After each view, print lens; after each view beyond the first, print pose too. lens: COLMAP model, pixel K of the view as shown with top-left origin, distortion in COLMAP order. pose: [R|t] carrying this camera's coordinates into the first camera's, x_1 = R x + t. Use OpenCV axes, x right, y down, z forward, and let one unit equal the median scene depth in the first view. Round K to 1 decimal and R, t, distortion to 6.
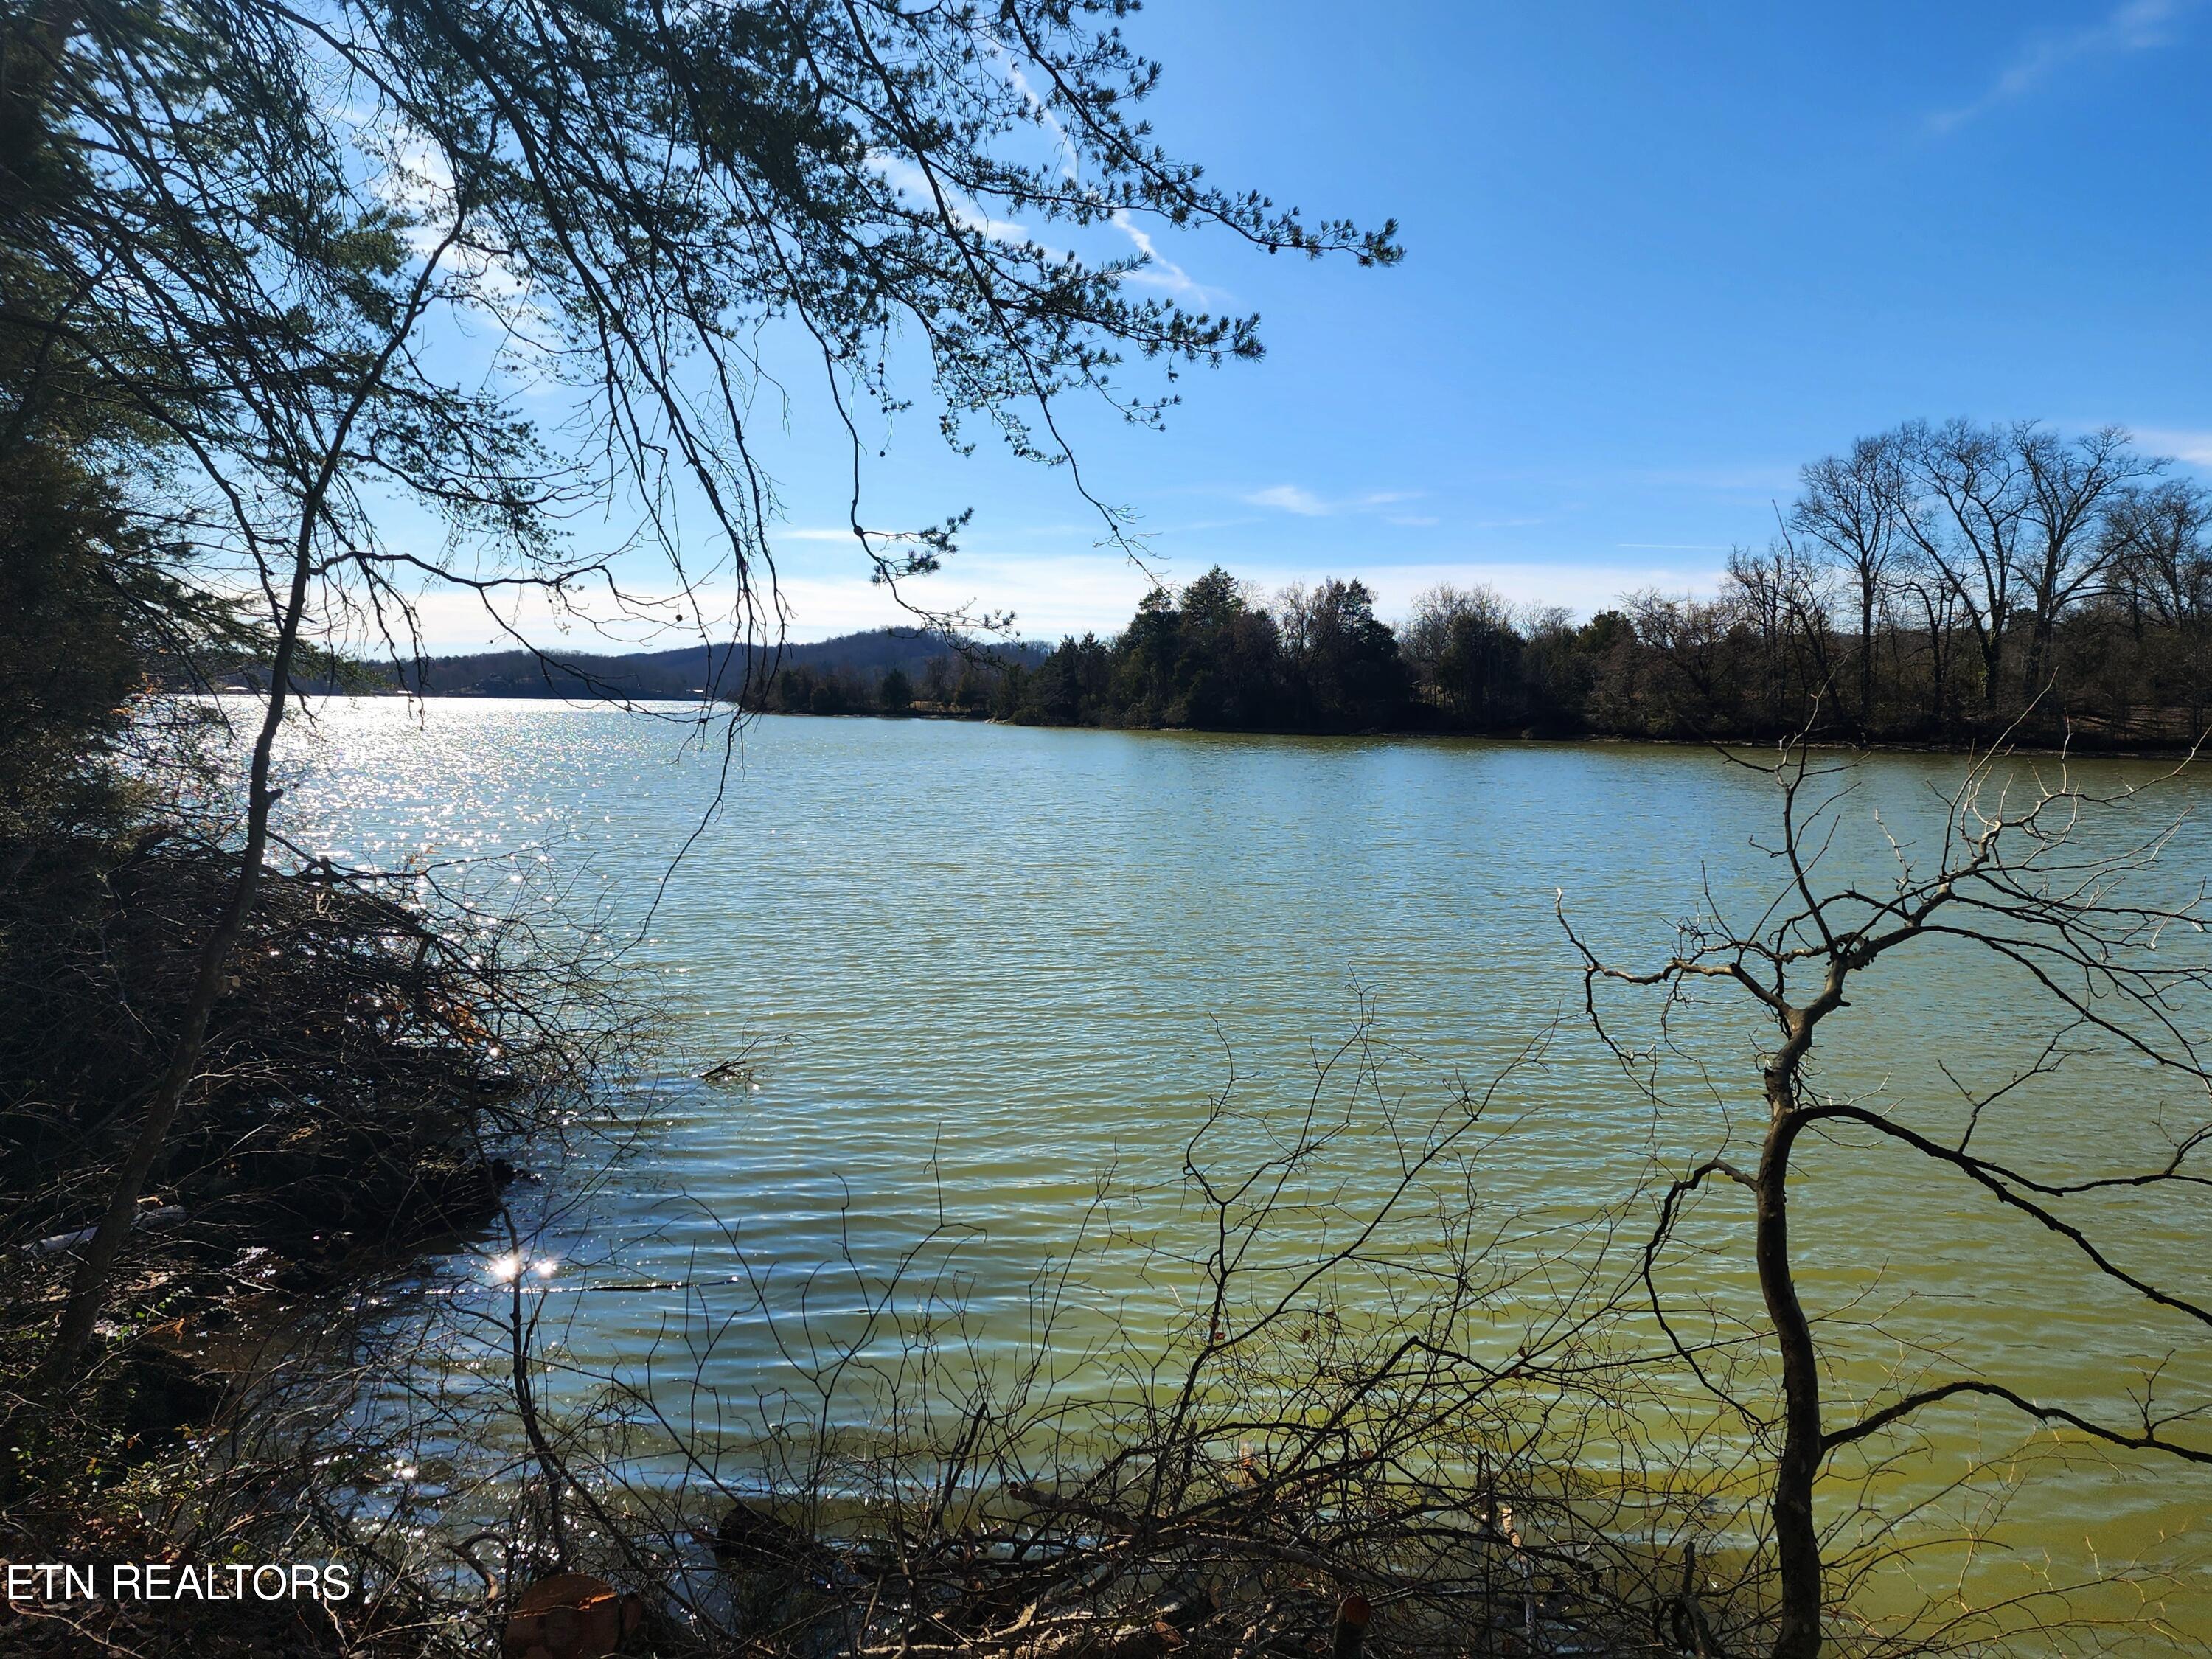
lens RADIAL K [[1661.7, 0, 1106.0], [0, 1661.7, 829.5], [0, 0, 1]] dist [0.096915, -0.104609]
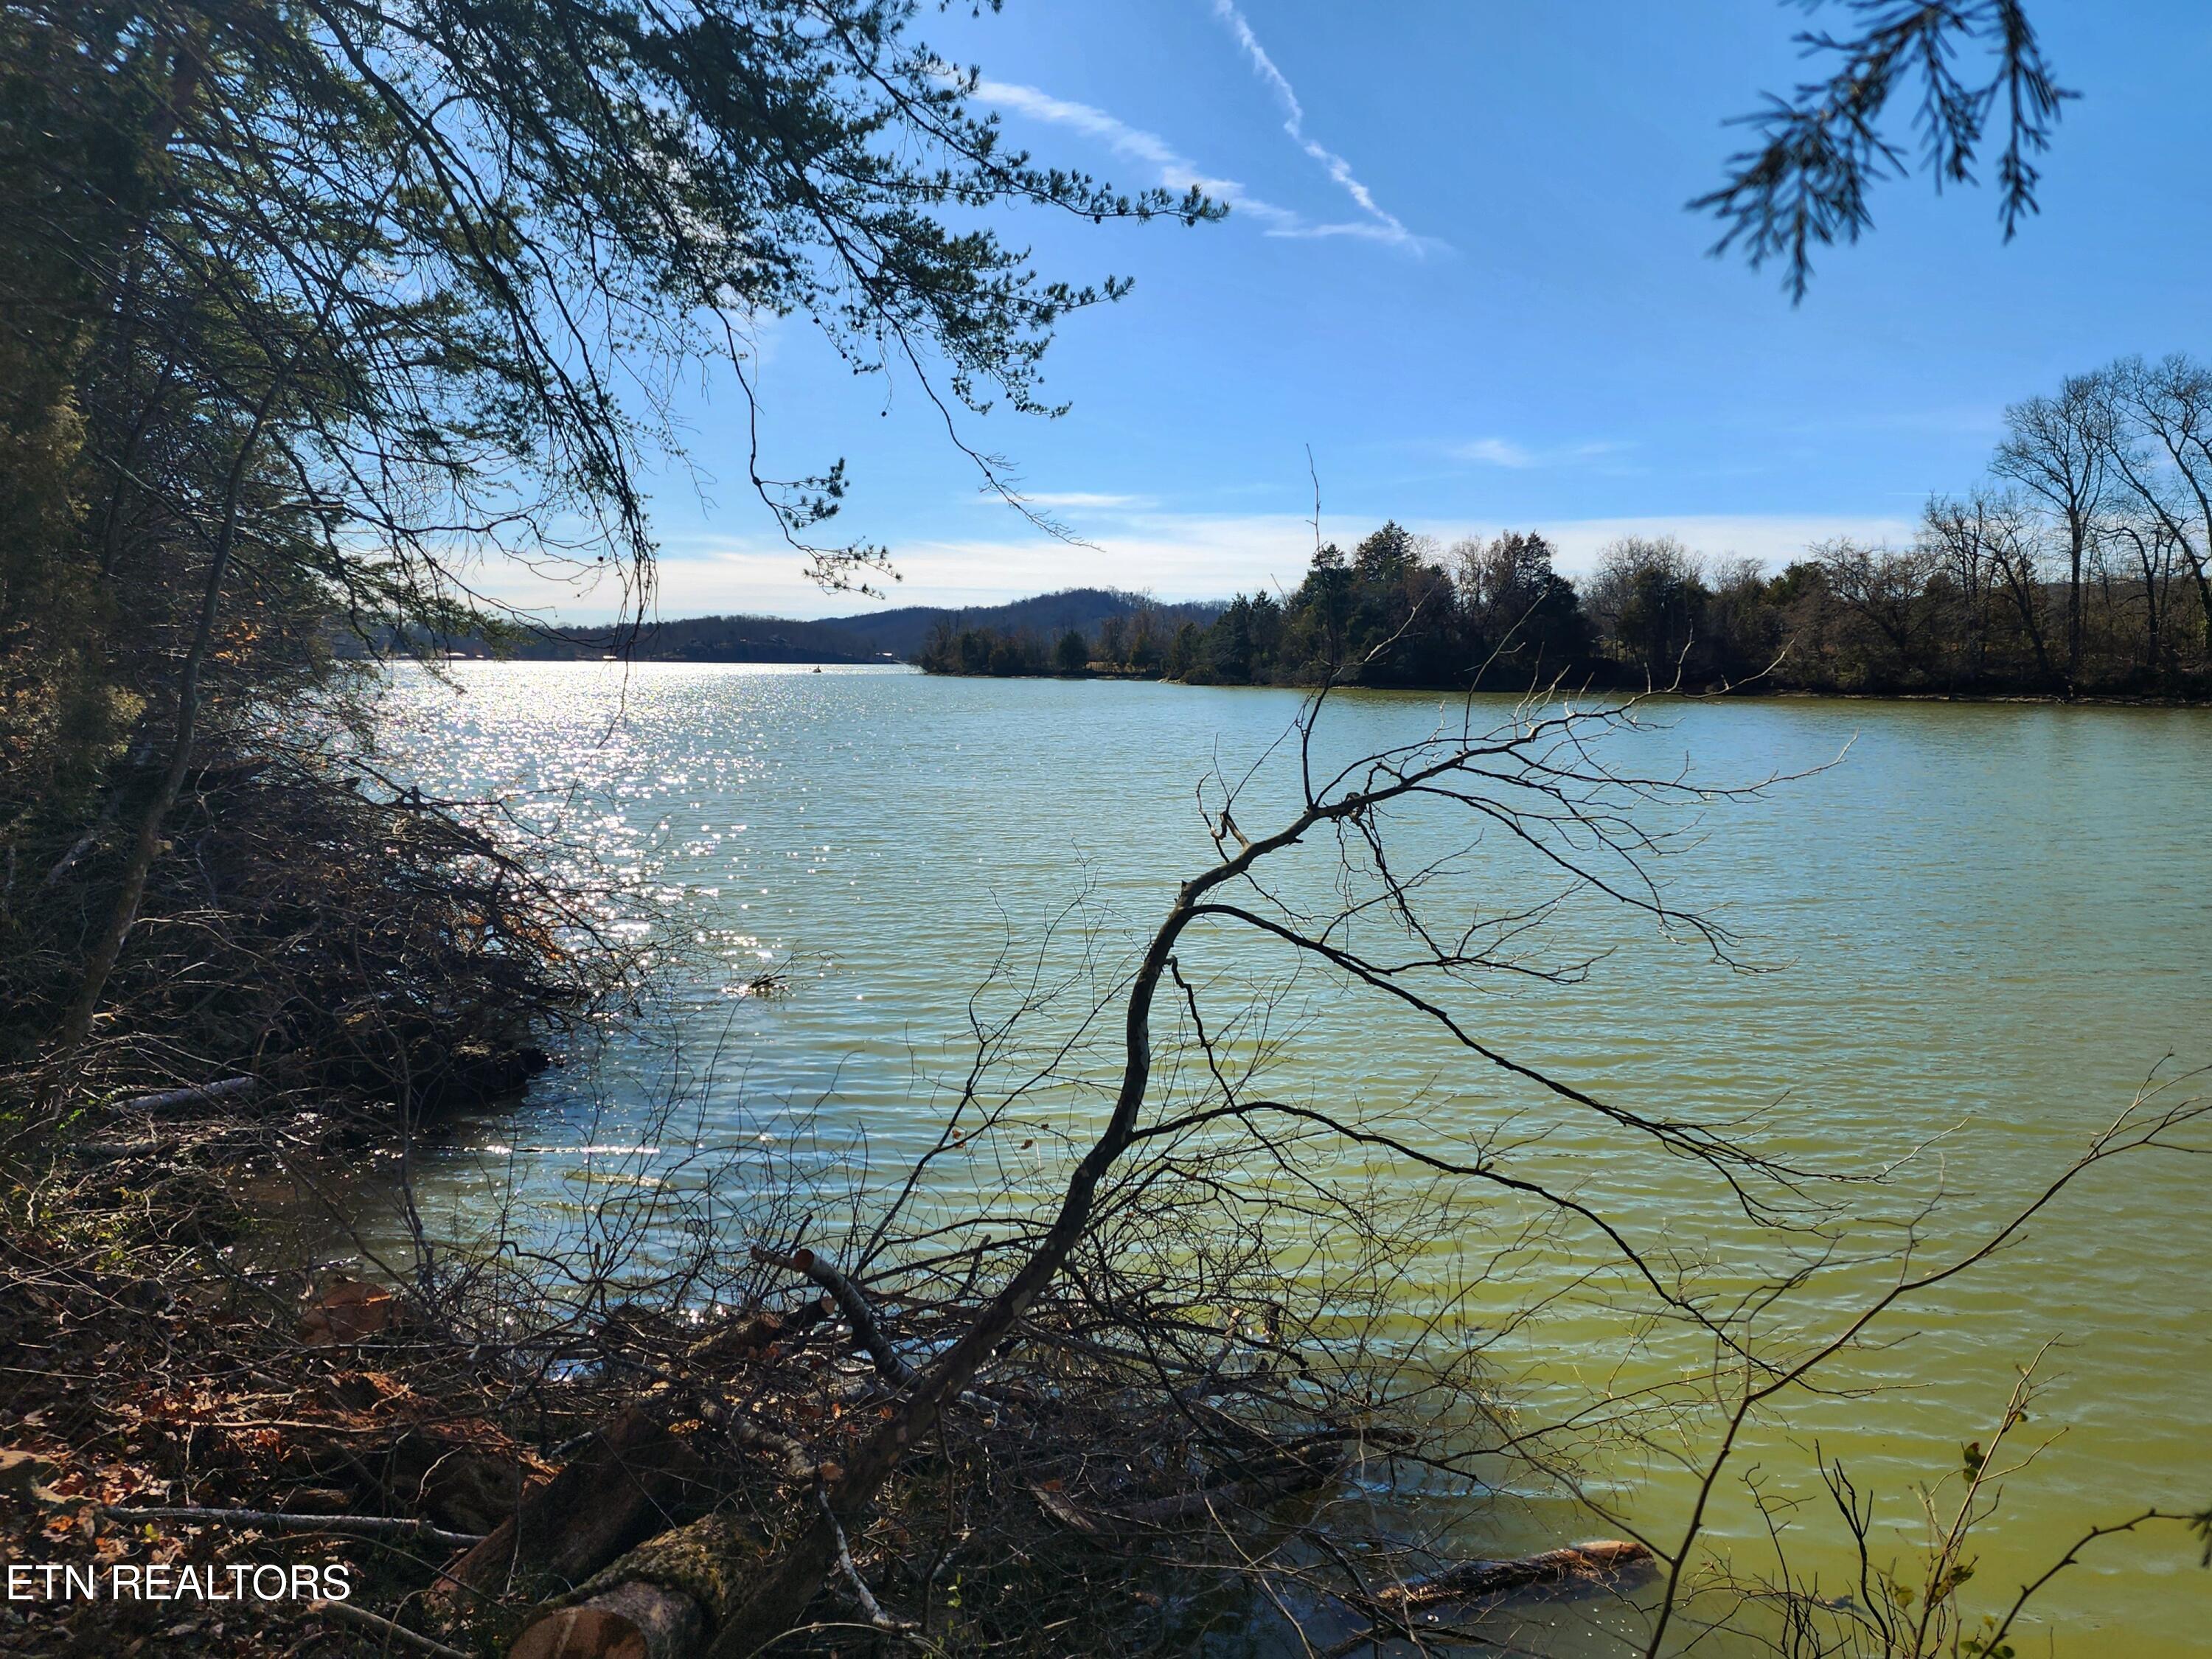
lens RADIAL K [[1658.6, 0, 1116.1], [0, 1658.6, 824.3], [0, 0, 1]] dist [0.067587, -0.073903]
pose [[0.995415, 0.002005, -0.095631, 0.096768], [0.000054, 0.999768, 0.021524, 0.015255], [0.095652, -0.021431, 0.995184, -0.053215]]
